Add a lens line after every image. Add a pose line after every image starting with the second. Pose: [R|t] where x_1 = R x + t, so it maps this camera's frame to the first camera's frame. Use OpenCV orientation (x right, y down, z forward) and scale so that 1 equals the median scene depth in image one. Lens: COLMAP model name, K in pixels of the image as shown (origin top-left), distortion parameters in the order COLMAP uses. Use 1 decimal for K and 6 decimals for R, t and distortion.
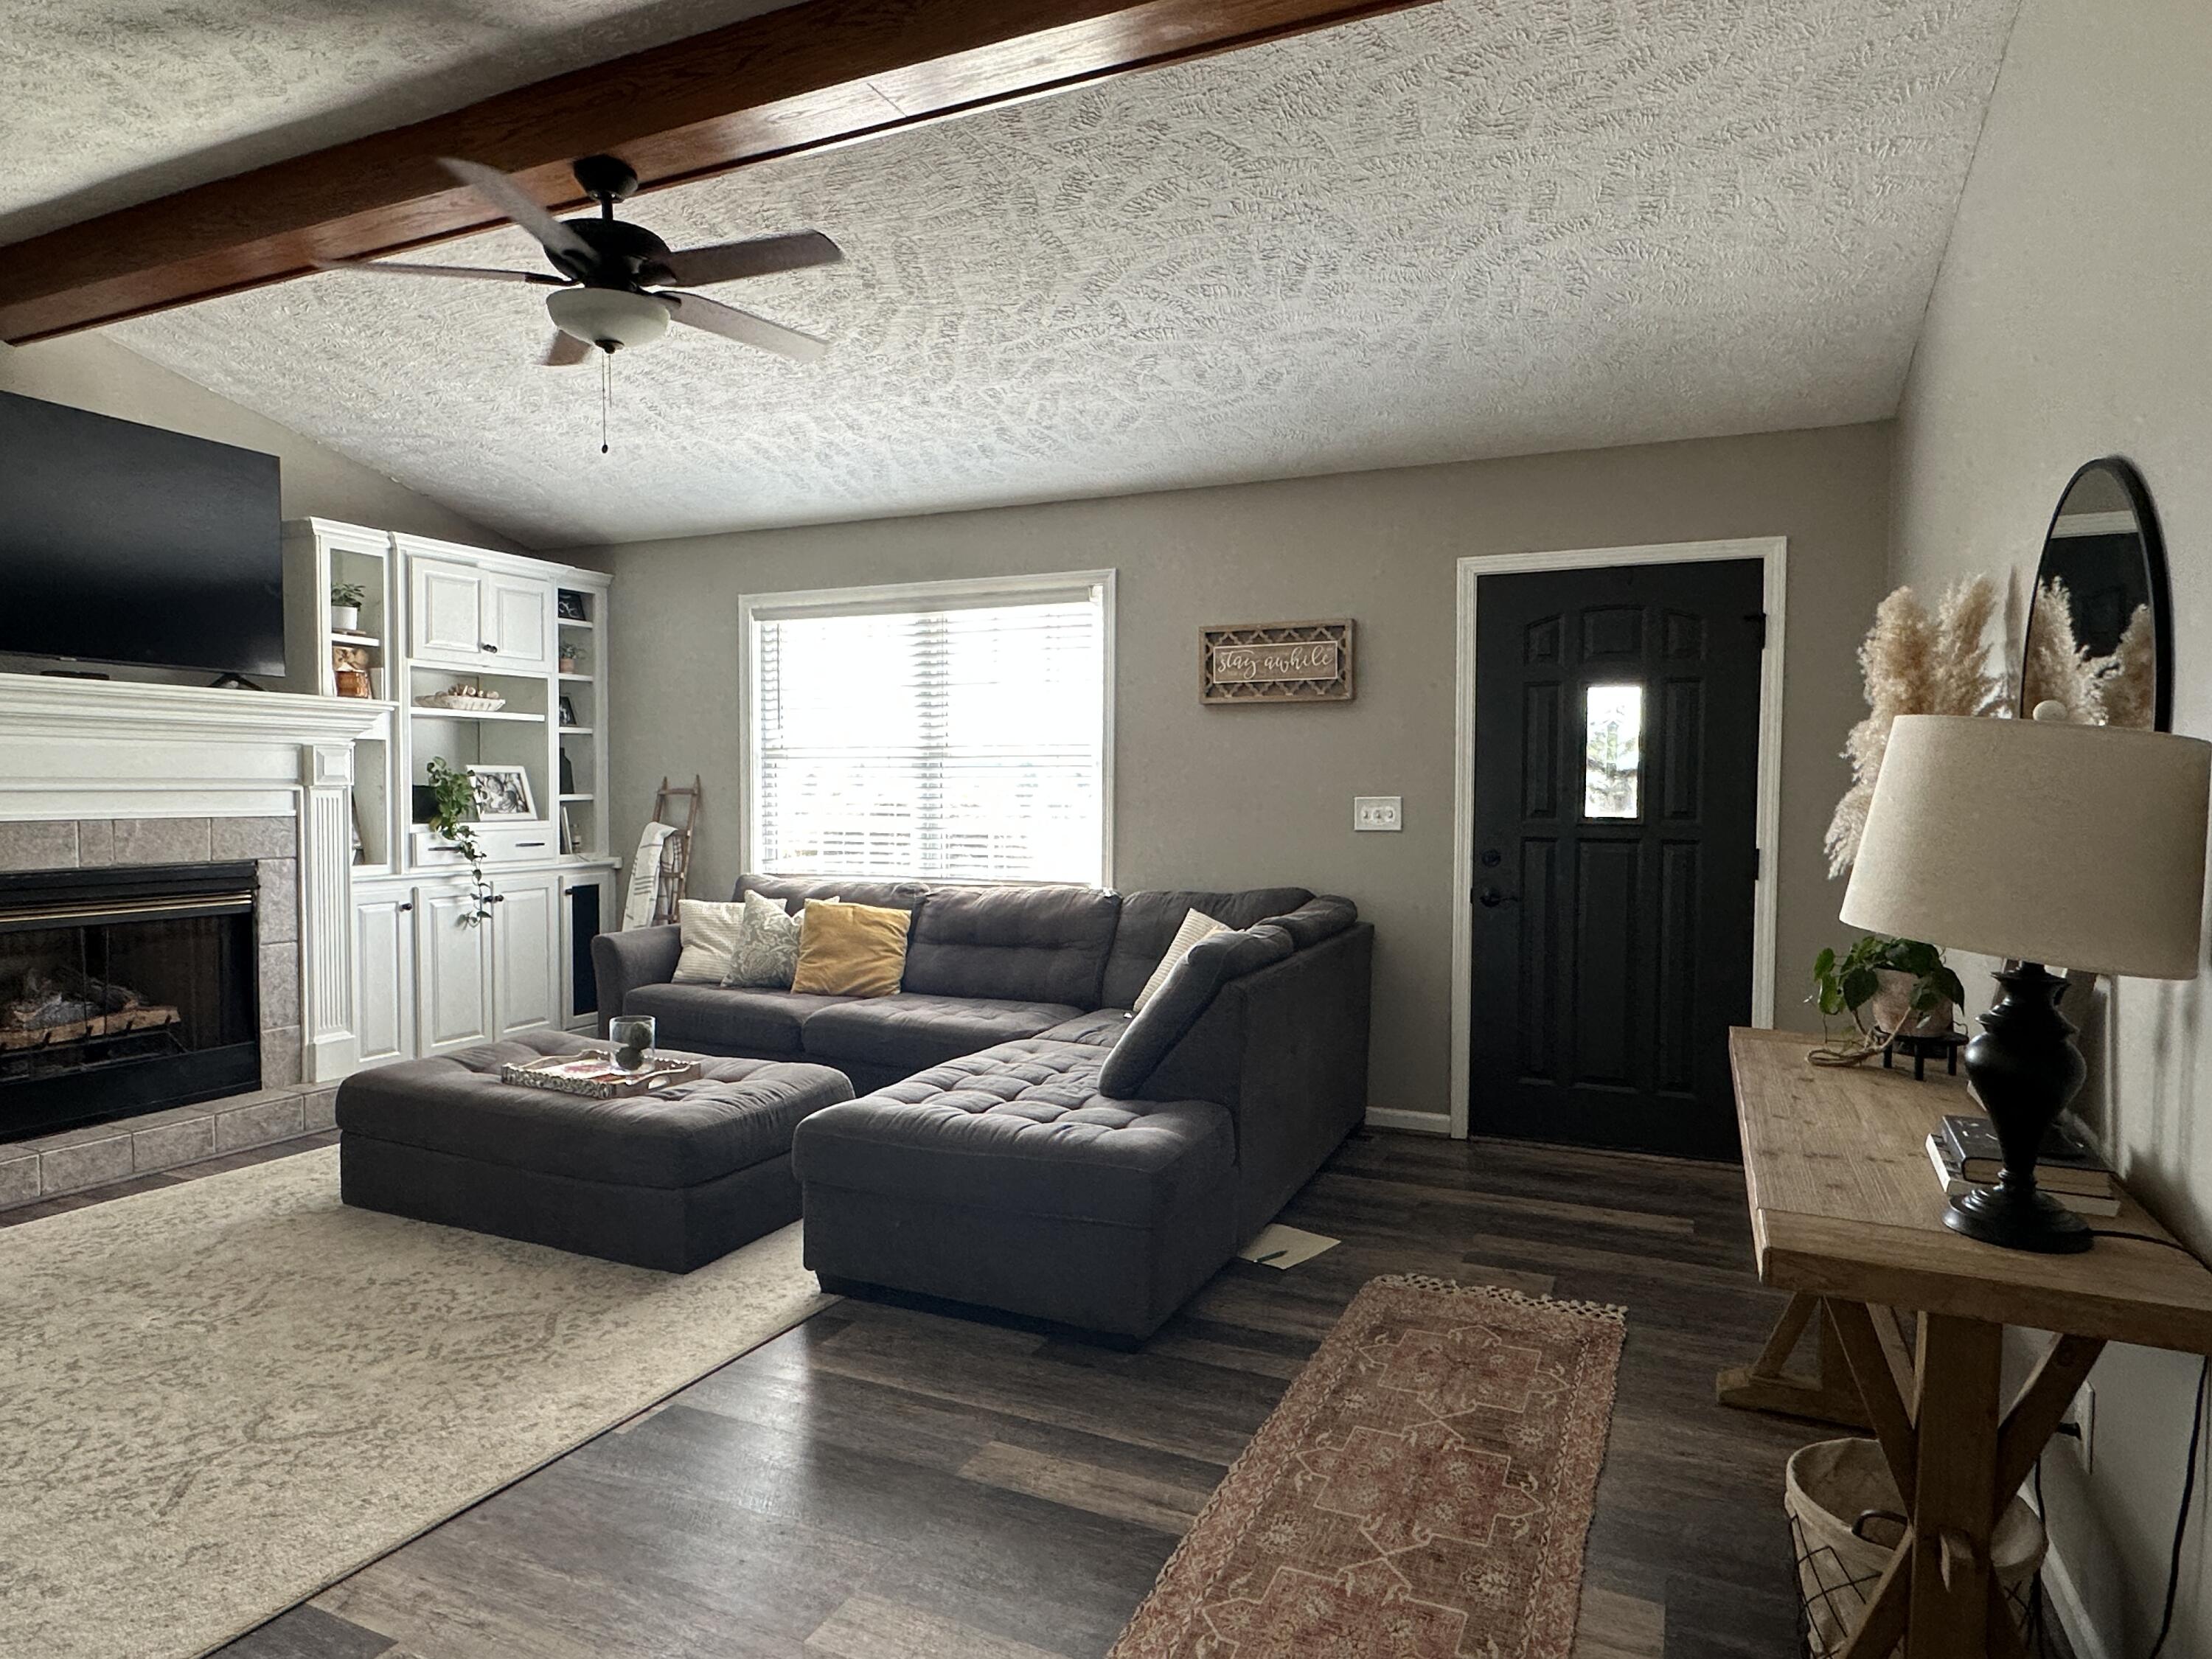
lens RADIAL K [[1283.3, 0, 1098.8], [0, 1283.3, 838.6], [0, 0, 1]] dist [-0.001136, 0.001237]
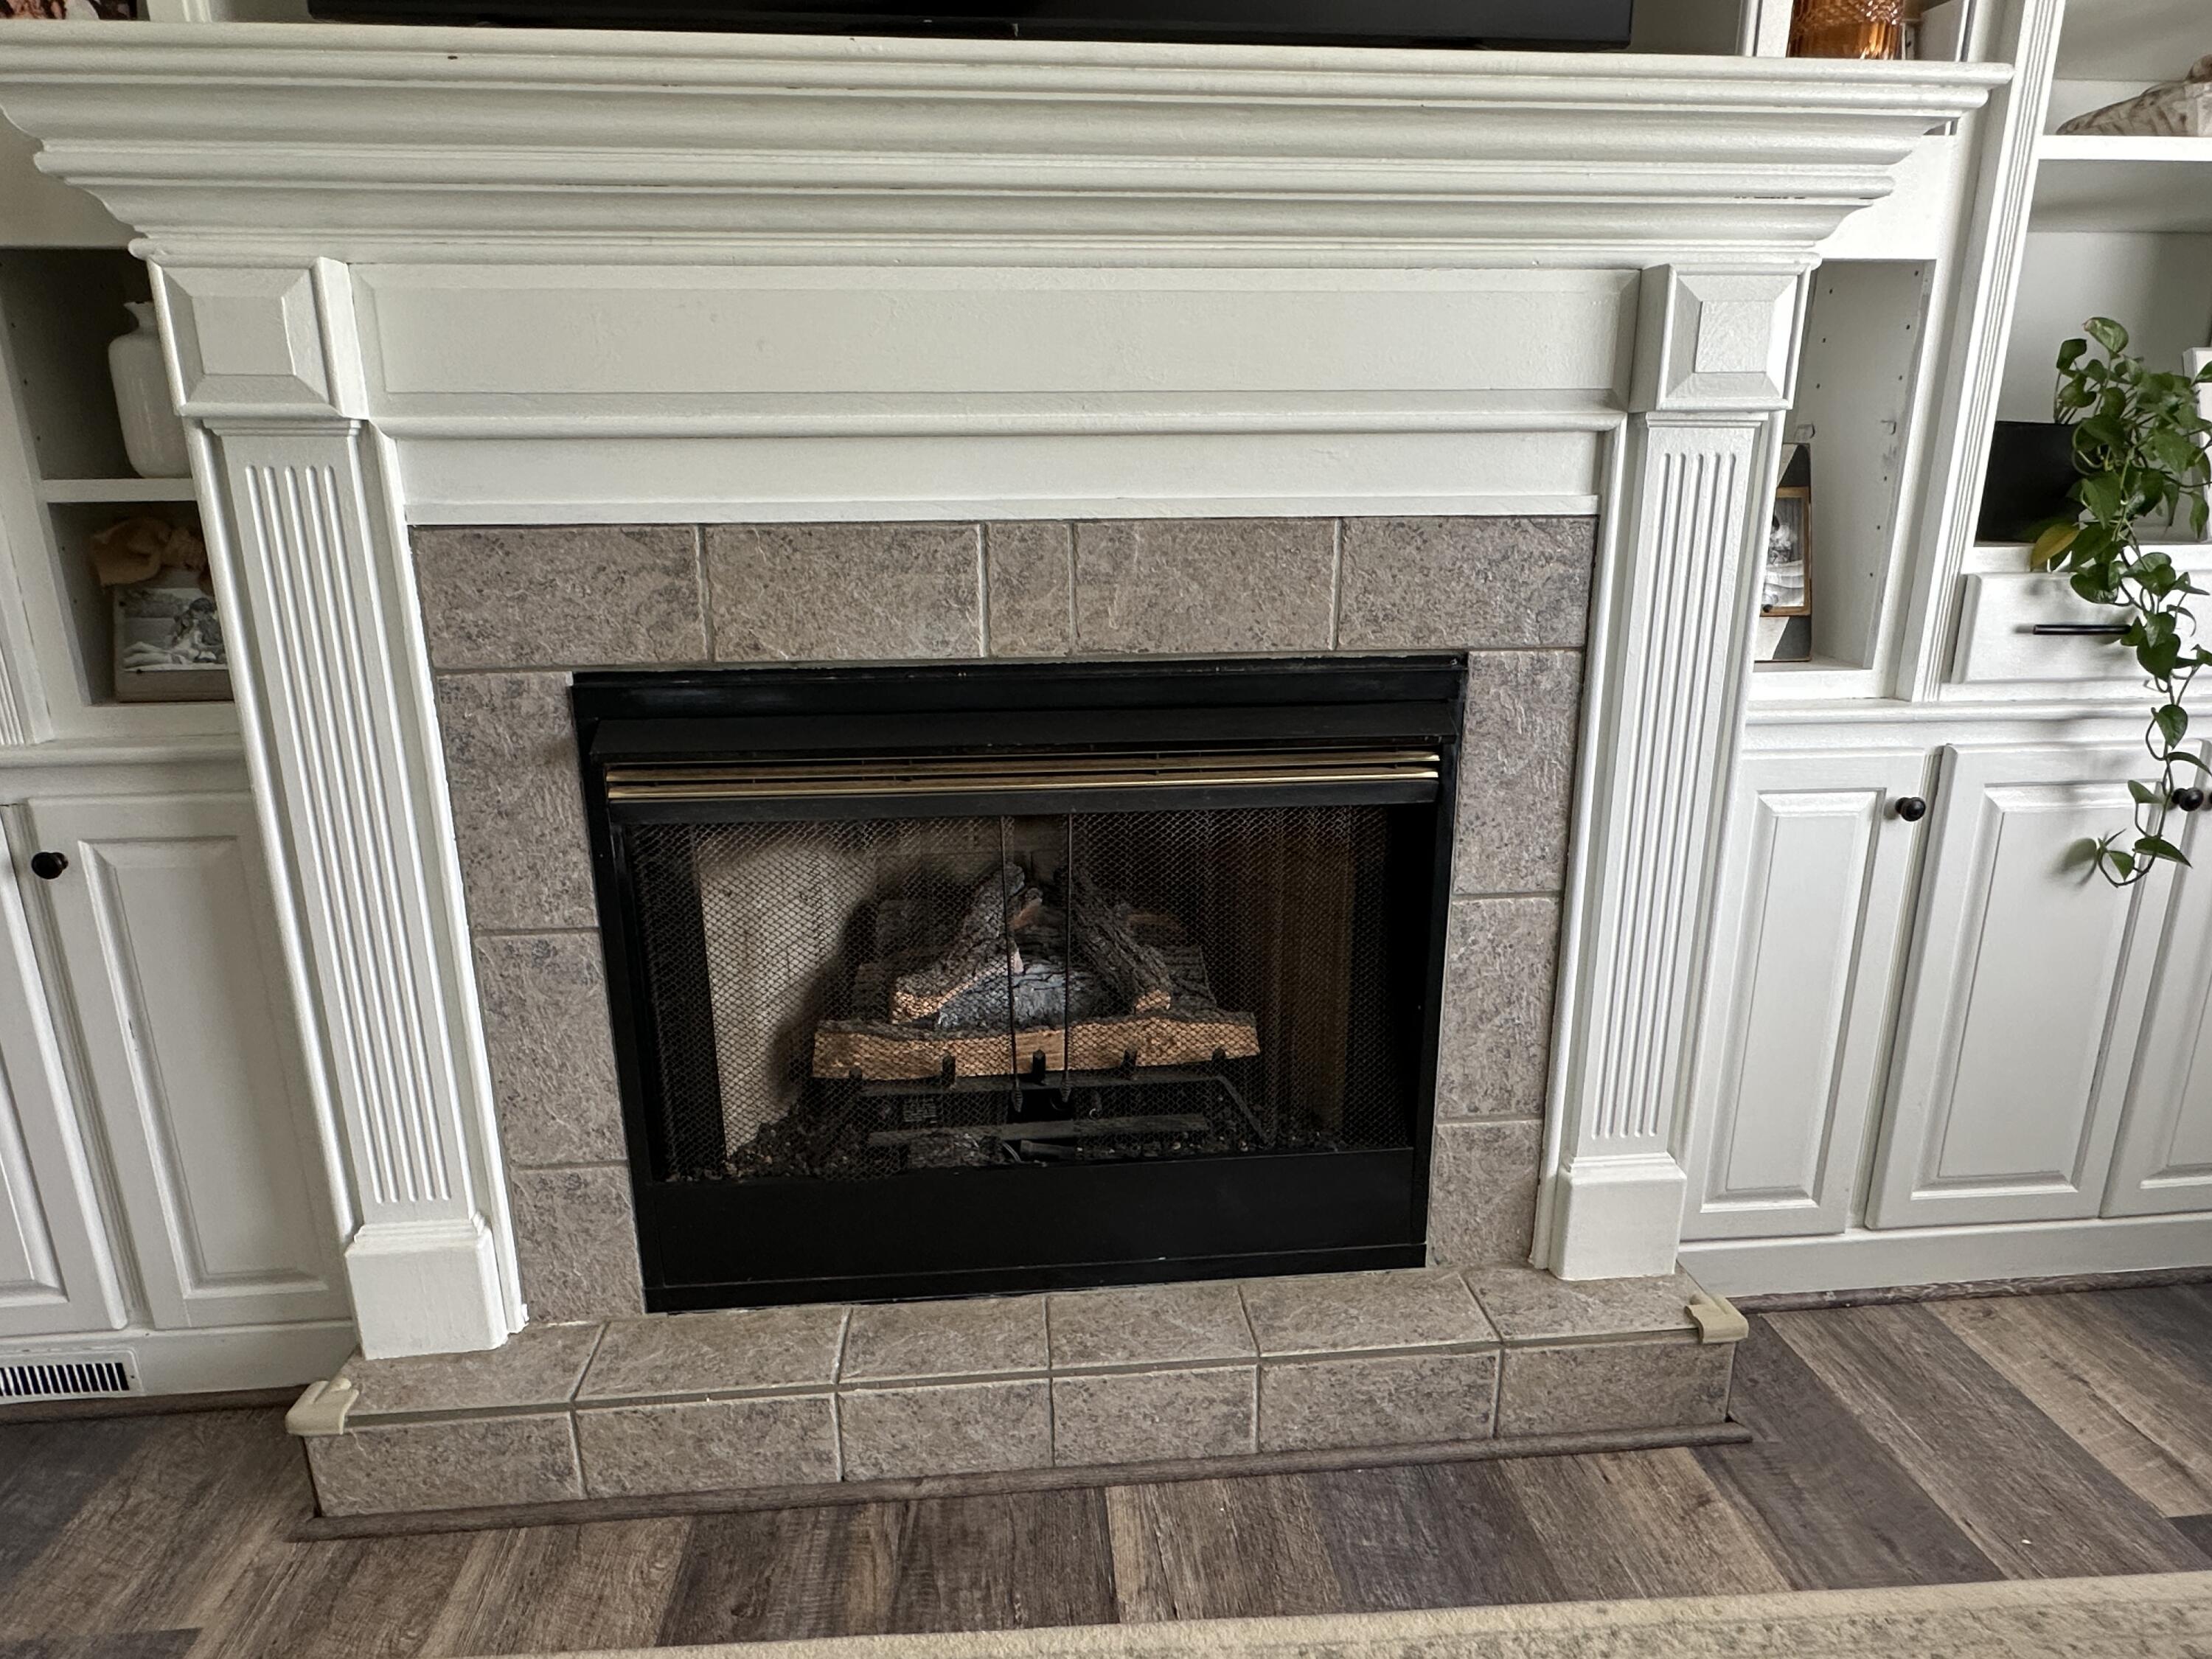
lens RADIAL K [[1283.3, 0, 1098.4], [0, 1283.3, 835.3], [0, 0, 1]] dist [-0.001136, 0.001237]
pose [[0.487740, 0.221771, -0.844350, -0.401285], [-0.025706, 0.970424, 0.240036, -0.013989], [0.872610, -0.095370, 0.479016, 0.733535]]
